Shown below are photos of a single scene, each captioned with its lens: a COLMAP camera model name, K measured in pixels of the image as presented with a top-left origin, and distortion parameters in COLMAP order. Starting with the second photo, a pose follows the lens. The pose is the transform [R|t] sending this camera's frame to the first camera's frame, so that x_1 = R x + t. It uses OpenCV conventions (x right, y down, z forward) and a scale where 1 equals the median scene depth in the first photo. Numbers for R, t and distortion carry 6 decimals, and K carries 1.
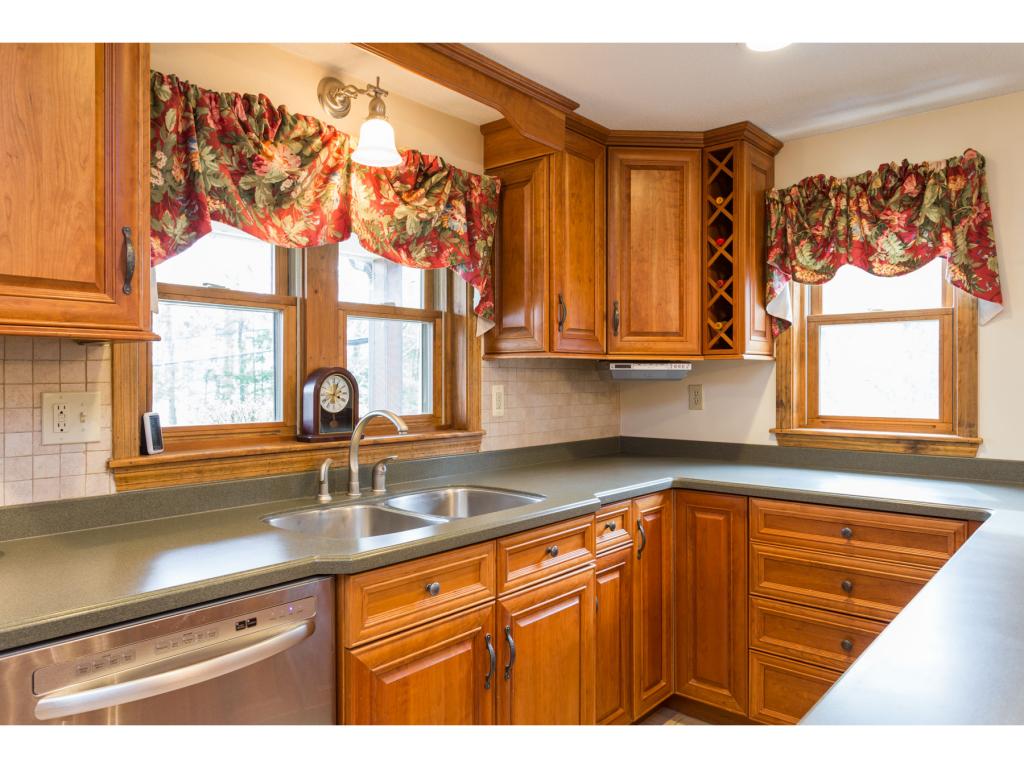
lens RADIAL K [[710.3, 0, 522.4], [0, 710.3, 377.8], [0, 0, 1]] dist [0.005362, 0.000210]
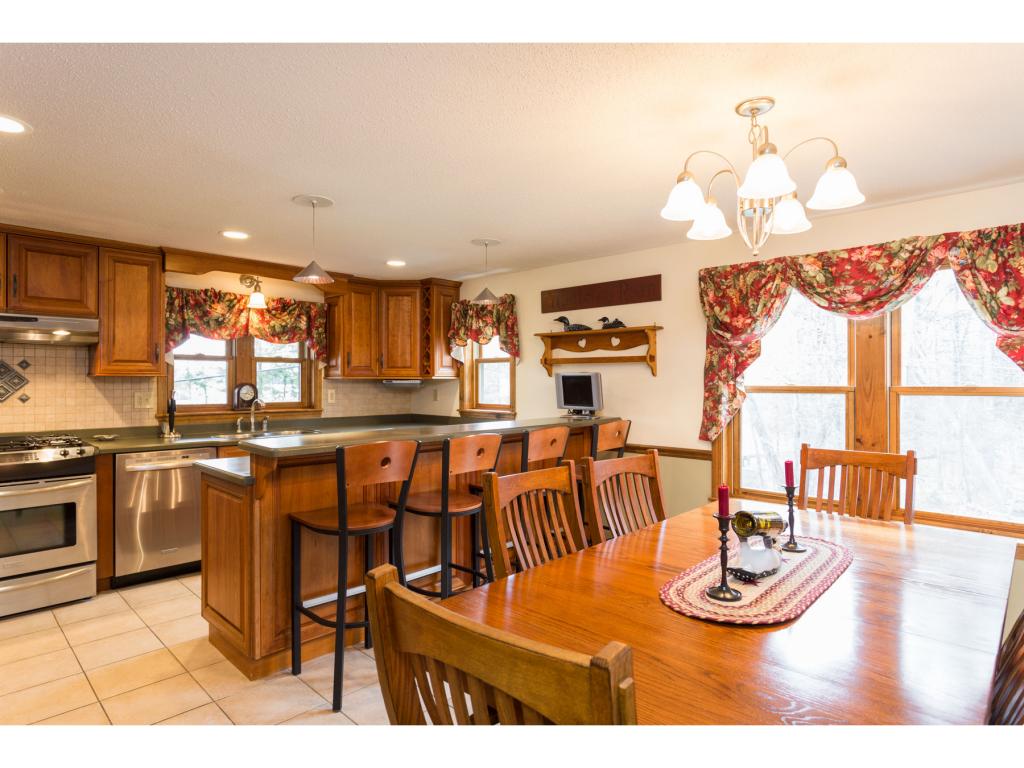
lens RADIAL K [[553.8, 0, 504.2], [0, 553.8, 378.6], [0, 0, 1]] dist [-0.000207, -0.001571]
pose [[0.998482, 0.002203, -0.055032, 0.755485], [-0.002490, 0.999984, -0.005149, -0.021421], [0.055020, 0.005279, 0.998471, -0.936943]]
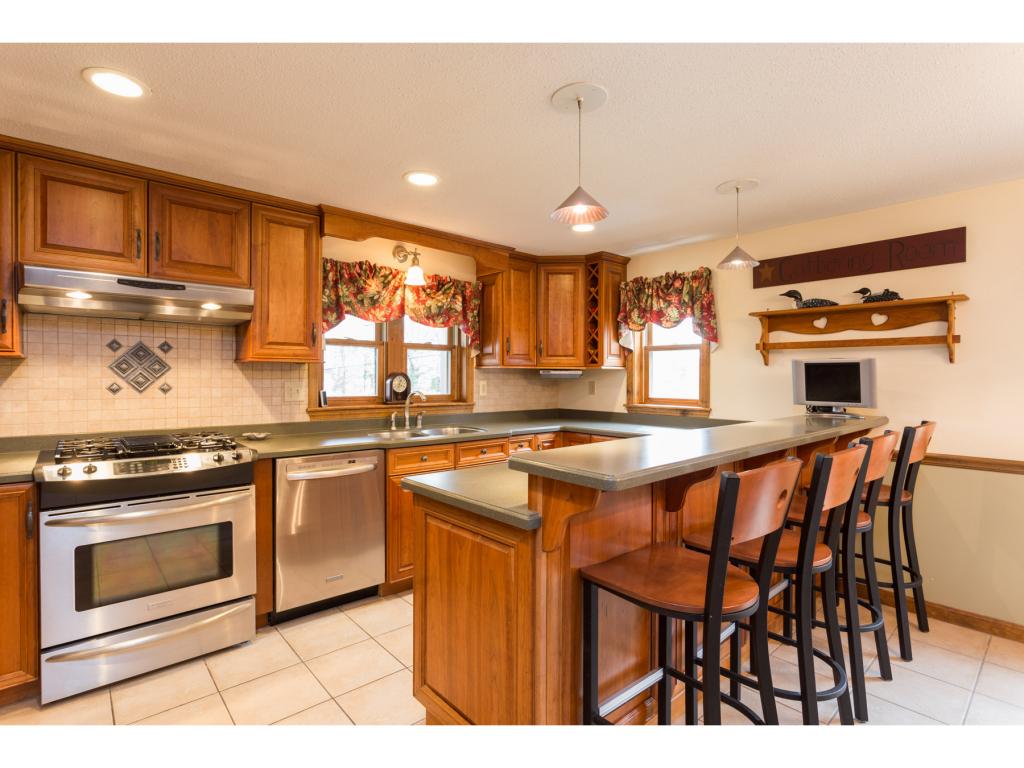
lens RADIAL K [[506.1, 0, 516.4], [0, 506.1, 378.0], [0, 0, 1]] dist [-0.006992, 0.002611]
pose [[0.991496, 0.005831, -0.130008, 0.301446], [-0.005616, 0.999982, 0.002021, -0.001966], [0.130018, -0.001273, 0.991511, -0.530755]]
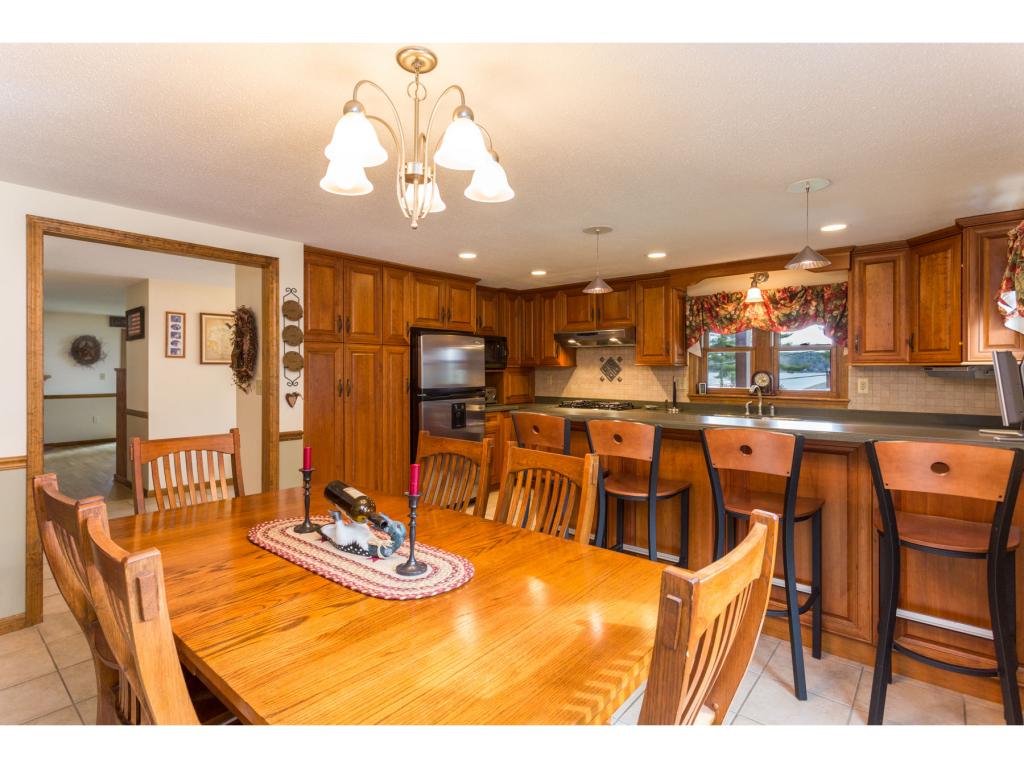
lens RADIAL K [[506.1, 0, 515.6], [0, 506.1, 378.6], [0, 0, 1]] dist [-0.006992, 0.002611]
pose [[0.022943, 0.016350, -0.999603, 1.677387], [-0.001552, 0.999866, 0.016318, -0.013581], [0.999736, 0.001177, 0.022965, -0.044787]]
